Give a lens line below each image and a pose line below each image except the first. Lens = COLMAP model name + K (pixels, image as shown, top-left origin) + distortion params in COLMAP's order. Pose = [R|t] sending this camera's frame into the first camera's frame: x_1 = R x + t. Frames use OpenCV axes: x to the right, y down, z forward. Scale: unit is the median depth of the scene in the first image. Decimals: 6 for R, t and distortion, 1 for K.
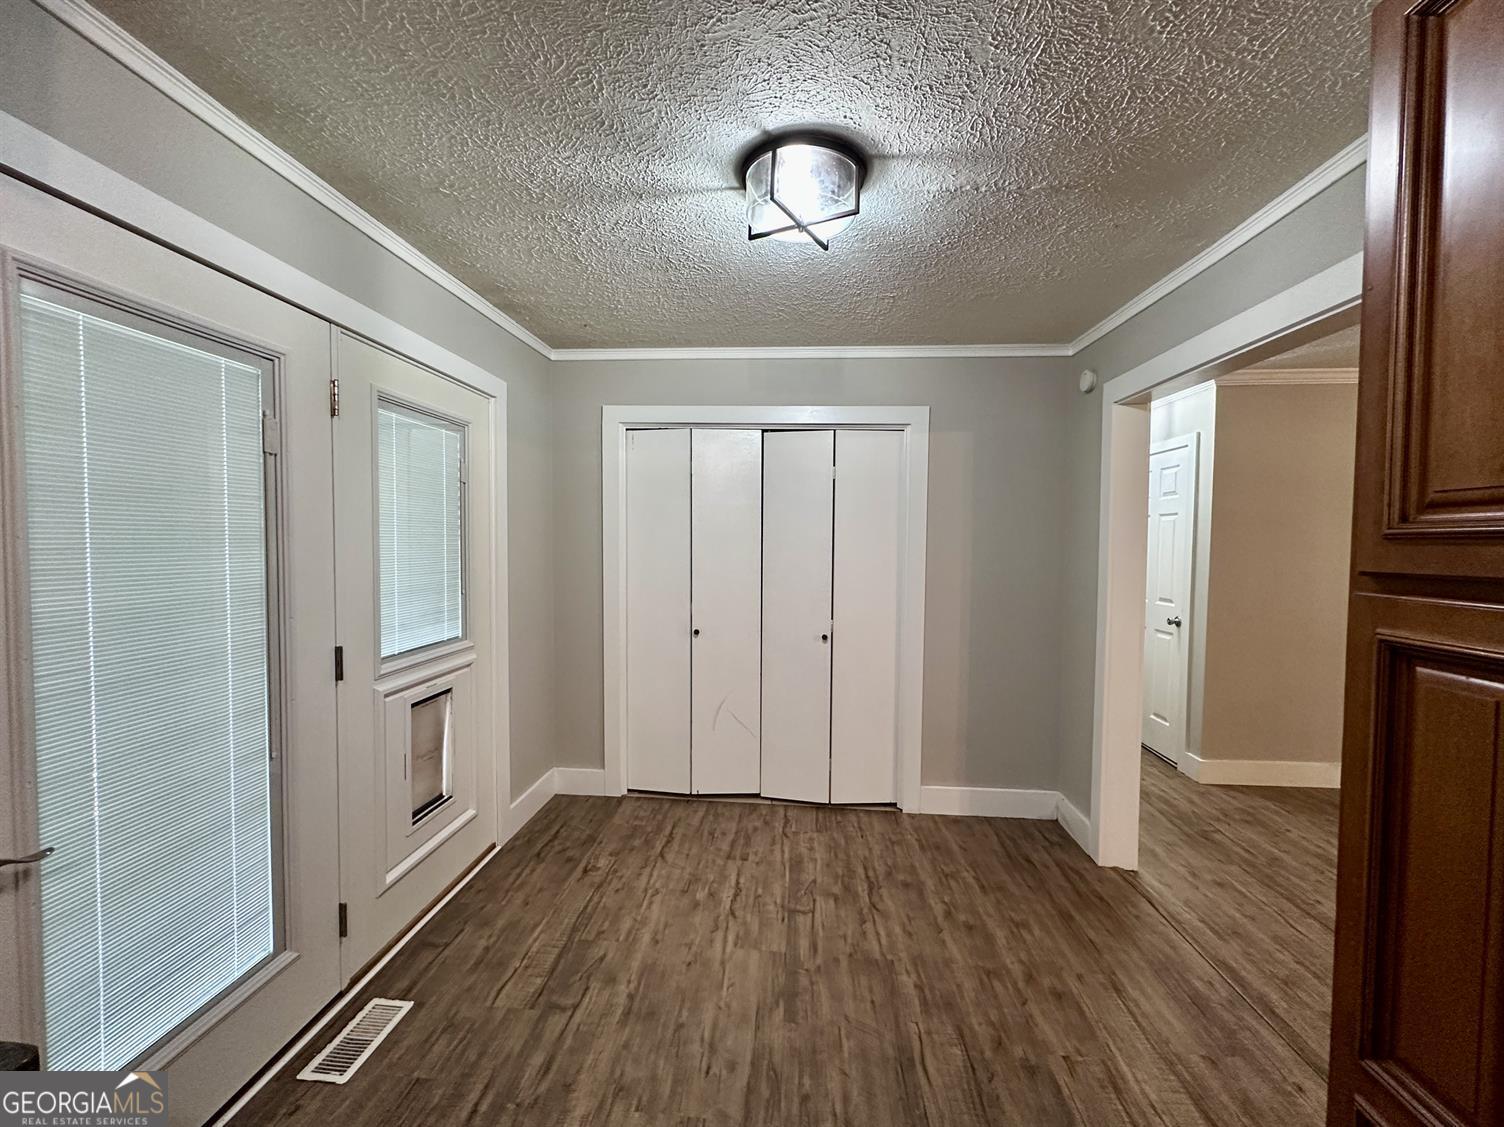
lens RADIAL K [[610.0, 0, 750.8], [0, 610.0, 559.1], [0, 0, 1]] dist [-0.006330, -0.000377]
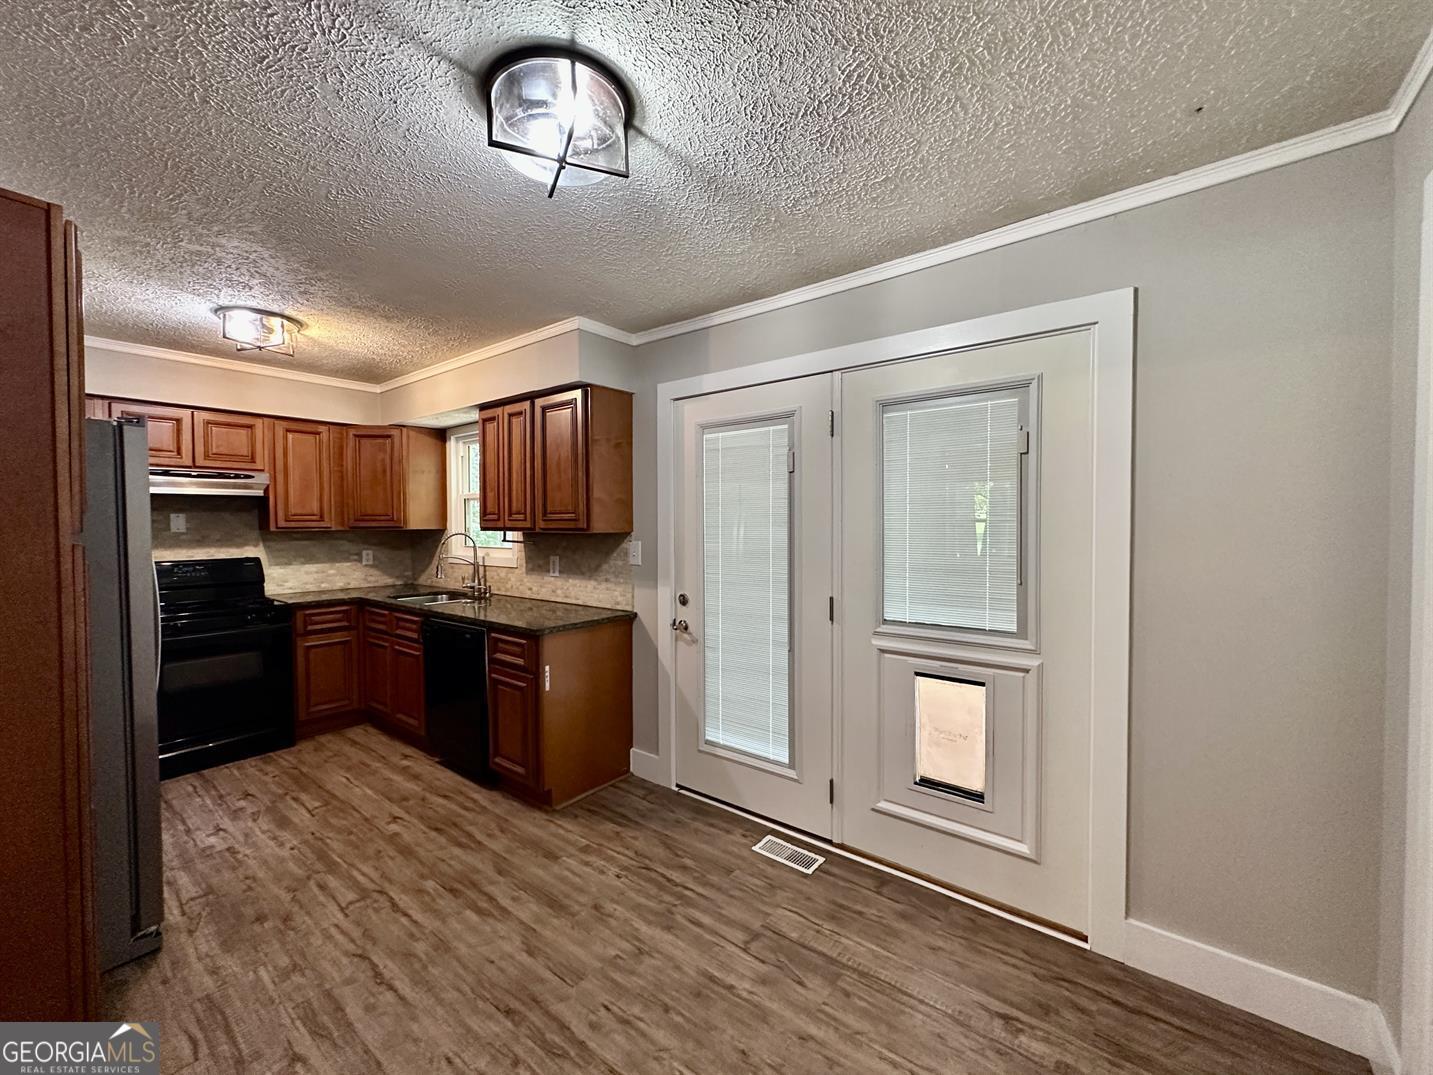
lens RADIAL K [[581.2, 0, 719.6], [0, 581.2, 535.0], [0, 0, 1]] dist [-0.006330, -0.000377]
pose [[-0.550437, 0.007360, -0.834845, 0.588387], [-0.025959, 0.999327, 0.025925, -0.028647], [0.834473, 0.035942, -0.549875, 1.488694]]
